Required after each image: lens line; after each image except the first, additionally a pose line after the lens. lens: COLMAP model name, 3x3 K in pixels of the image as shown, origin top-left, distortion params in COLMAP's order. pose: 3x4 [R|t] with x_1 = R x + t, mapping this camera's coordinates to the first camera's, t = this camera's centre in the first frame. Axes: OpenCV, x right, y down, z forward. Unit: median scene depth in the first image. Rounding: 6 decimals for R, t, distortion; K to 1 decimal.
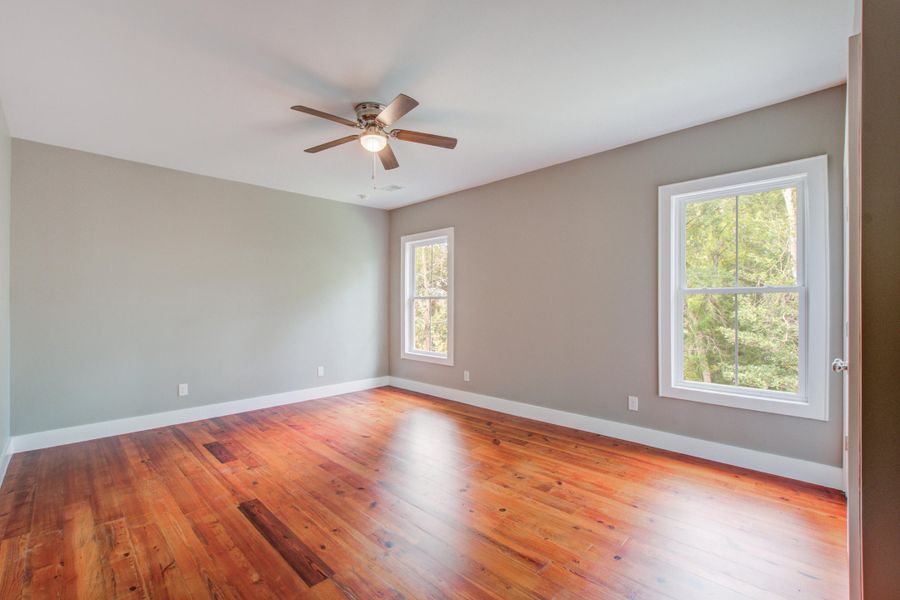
lens RADIAL K [[398.6, 0, 439.5], [0, 398.6, 296.5], [0, 0, 1]] dist [-0.015647, 0.000359]
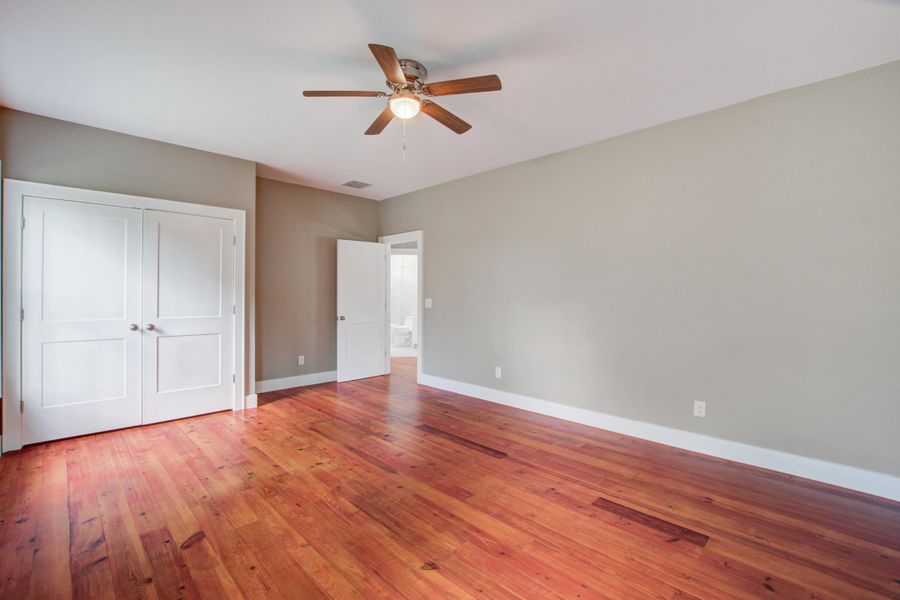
lens RADIAL K [[398.6, 0, 439.5], [0, 398.6, 296.5], [0, 0, 1]] dist [-0.015647, 0.000359]
pose [[-0.999984, 0.001604, 0.005377, -0.249723], [0.001524, 0.999886, -0.014990, 0.039369], [-0.005400, -0.014981, -0.999873, 1.878888]]
